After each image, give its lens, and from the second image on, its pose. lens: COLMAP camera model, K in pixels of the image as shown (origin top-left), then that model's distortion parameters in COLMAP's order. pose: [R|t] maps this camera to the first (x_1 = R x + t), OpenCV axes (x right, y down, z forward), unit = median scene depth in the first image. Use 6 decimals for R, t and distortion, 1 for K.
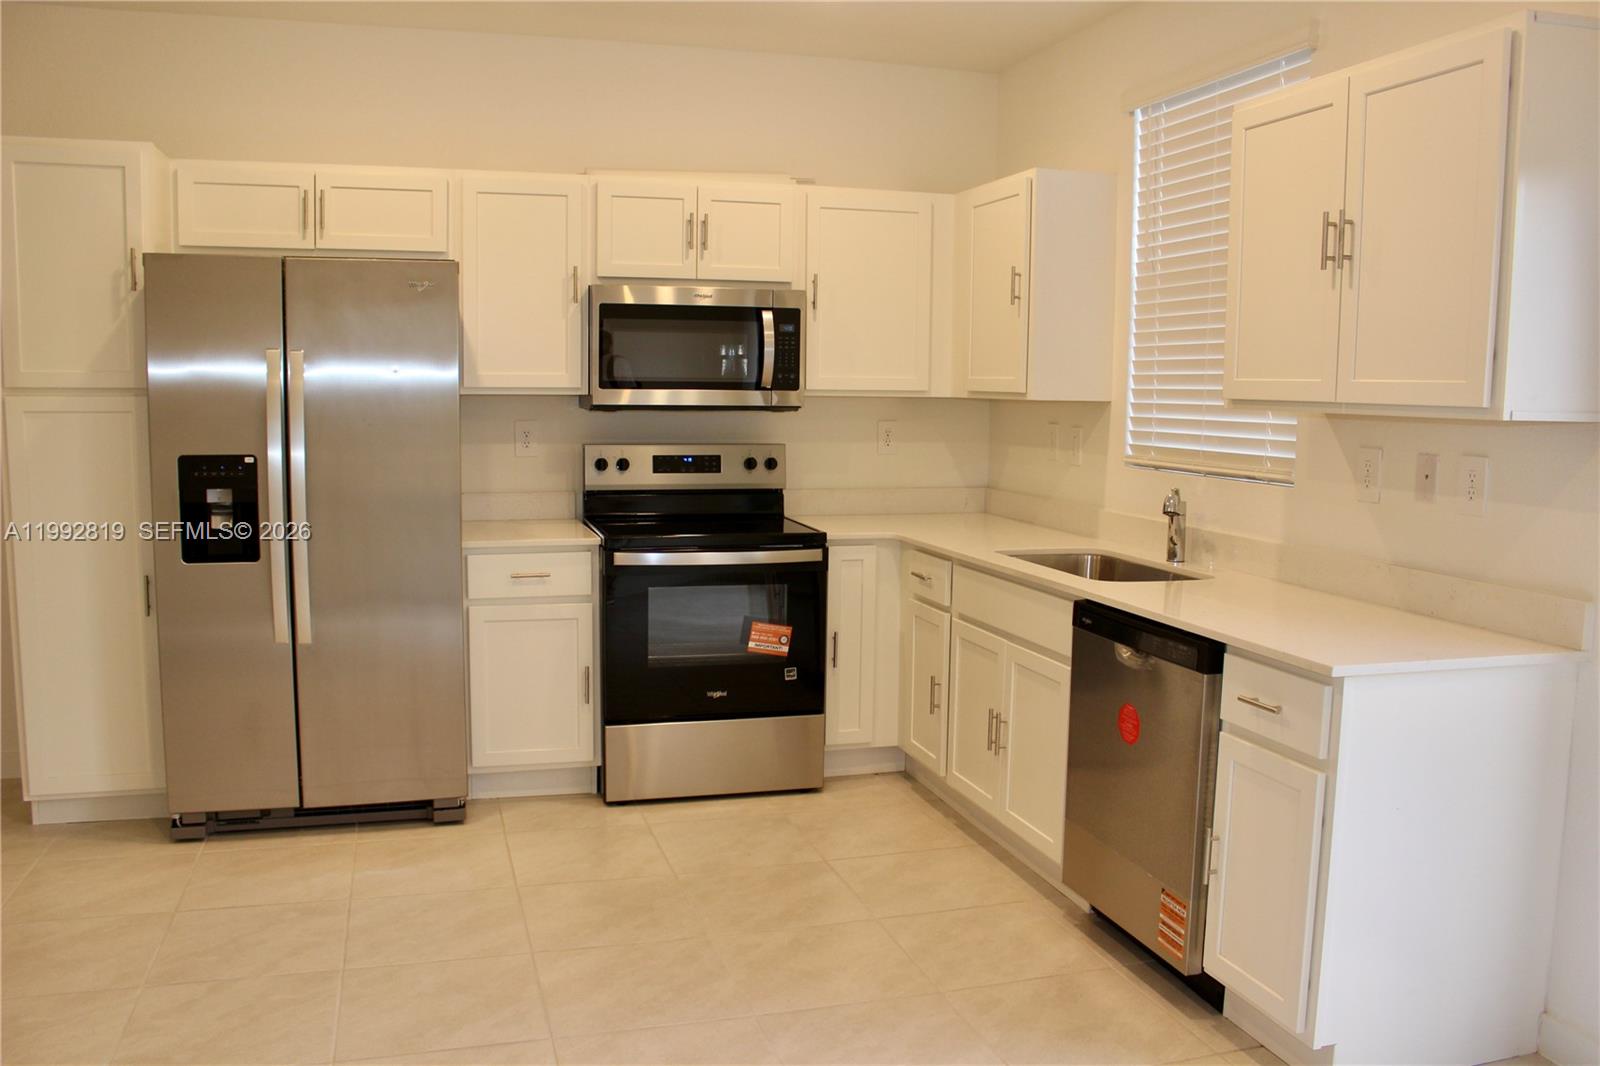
lens RADIAL K [[1330.4, 0, 796.9], [0, 1330.4, 537.2], [0, 0, 1]] dist [-0.112142, 0.031343]
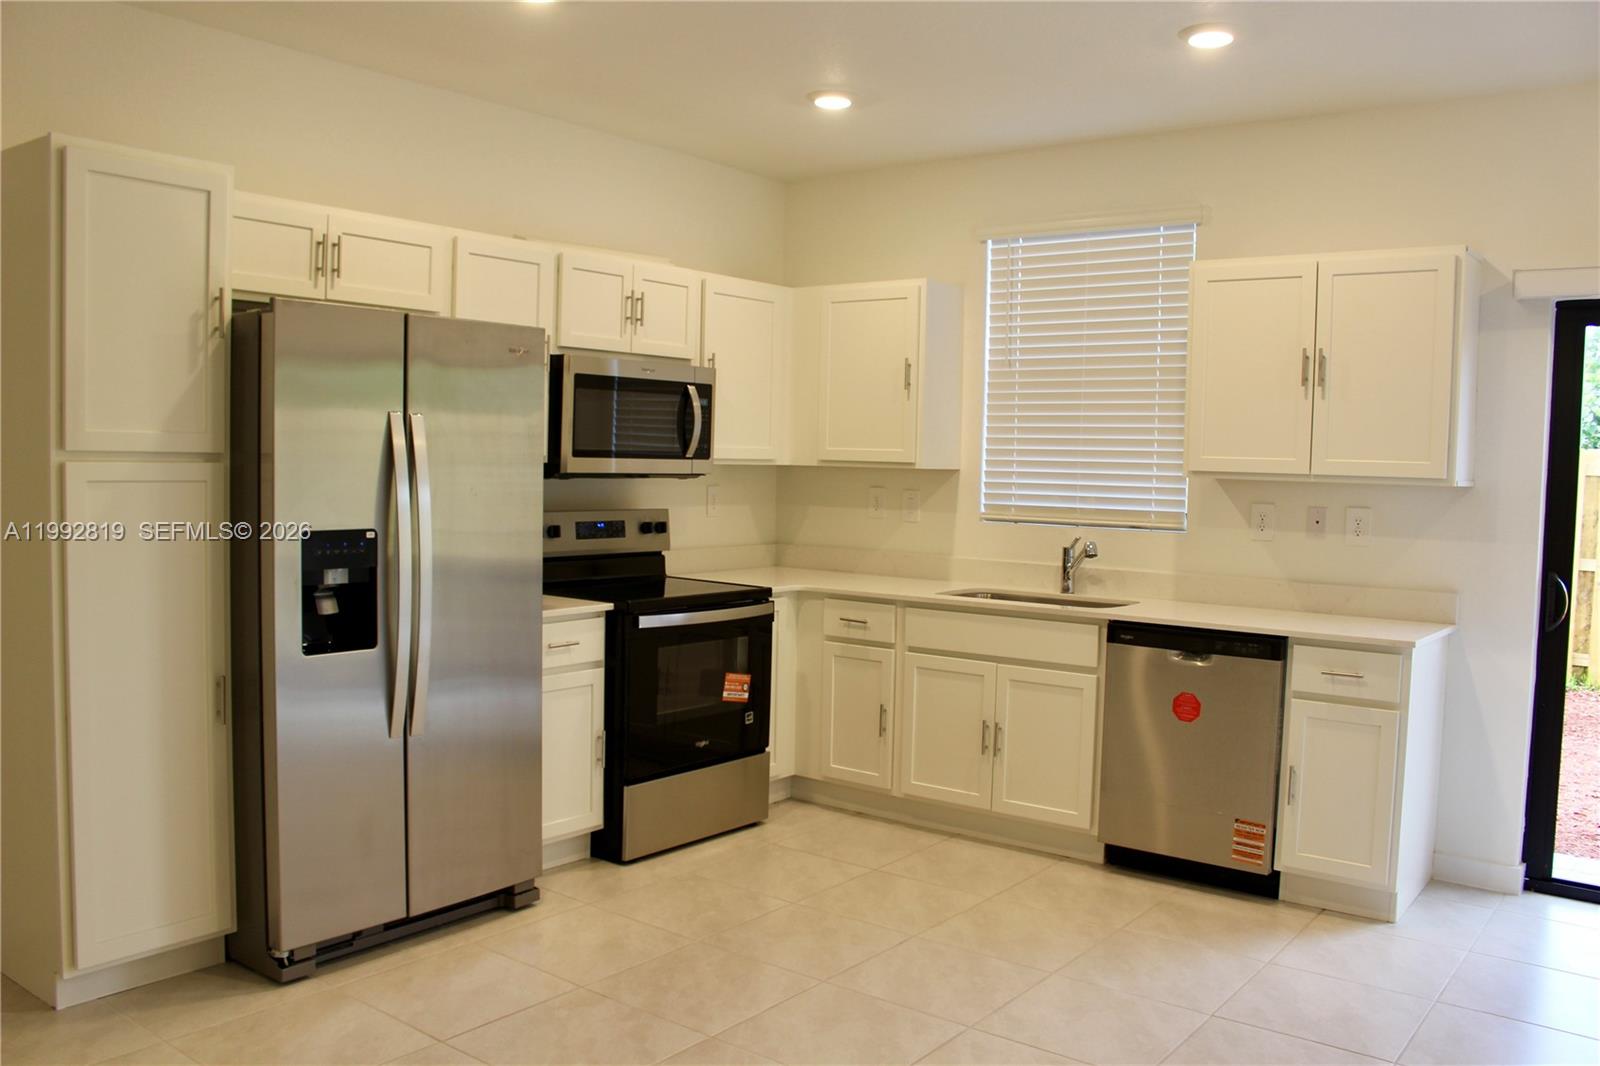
lens RADIAL K [[1330.4, 0, 793.9], [0, 1330.4, 538.1], [0, 0, 1]] dist [-0.112142, 0.031343]
pose [[0.807123, -0.029899, 0.589626, -0.648527], [0.054876, 0.998193, -0.024502, -0.017182], [-0.587828, 0.052132, 0.807304, 0.091554]]
